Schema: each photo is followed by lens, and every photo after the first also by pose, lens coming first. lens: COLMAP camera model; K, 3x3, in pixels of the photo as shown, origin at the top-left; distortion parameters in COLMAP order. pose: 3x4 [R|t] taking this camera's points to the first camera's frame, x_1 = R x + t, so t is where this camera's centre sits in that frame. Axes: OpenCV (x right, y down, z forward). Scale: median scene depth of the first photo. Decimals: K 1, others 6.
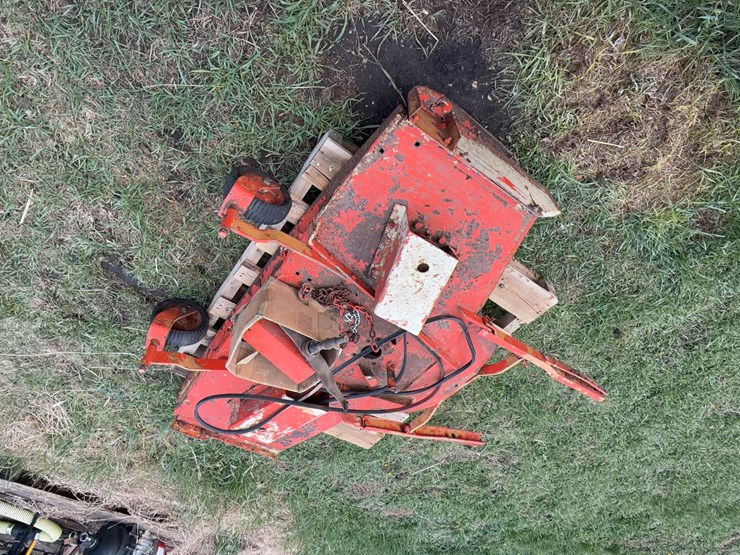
lens RADIAL K [[464.6, 0, 371.5], [0, 464.6, 277.0], [0, 0, 1]] dist [-0.000216, 0.001227]
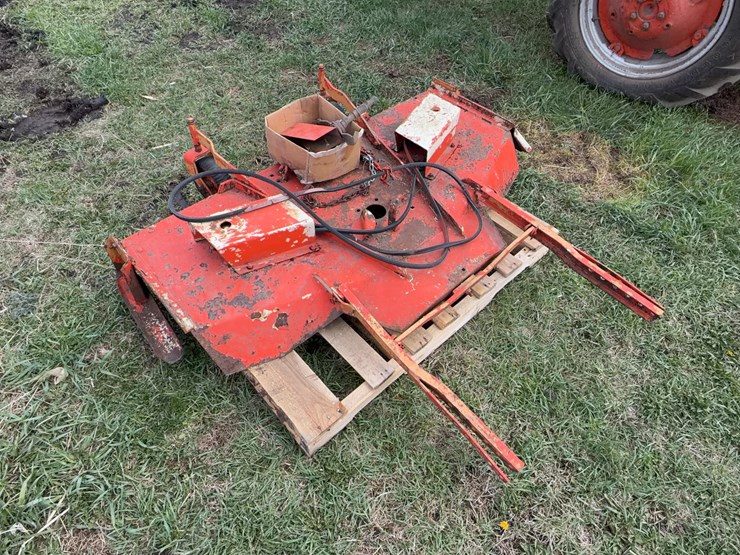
lens RADIAL K [[464.6, 0, 371.5], [0, 464.6, 277.0], [0, 0, 1]] dist [-0.000216, 0.001227]
pose [[0.977354, 0.150739, -0.148514, 0.187192], [-0.176435, 0.193007, -0.965204, 1.355182], [-0.116829, 0.969549, 0.215232, 1.093388]]
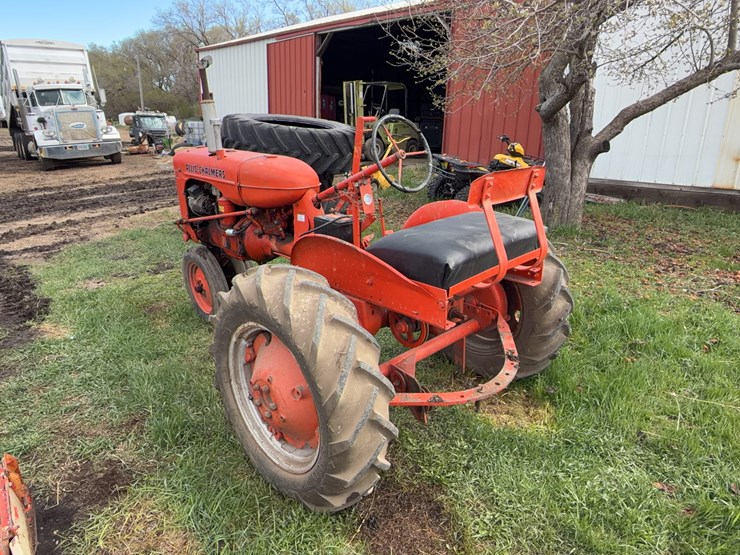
lens RADIAL K [[511.9, 0, 370.0], [0, 511.9, 277.3], [0, 0, 1]] dist [0.002284, 0.001281]
pose [[0.954570, 0.100425, -0.280553, 1.364679], [-0.217055, -0.410730, -0.885544, 0.957501], [-0.204163, 0.906209, -0.370273, 0.643769]]
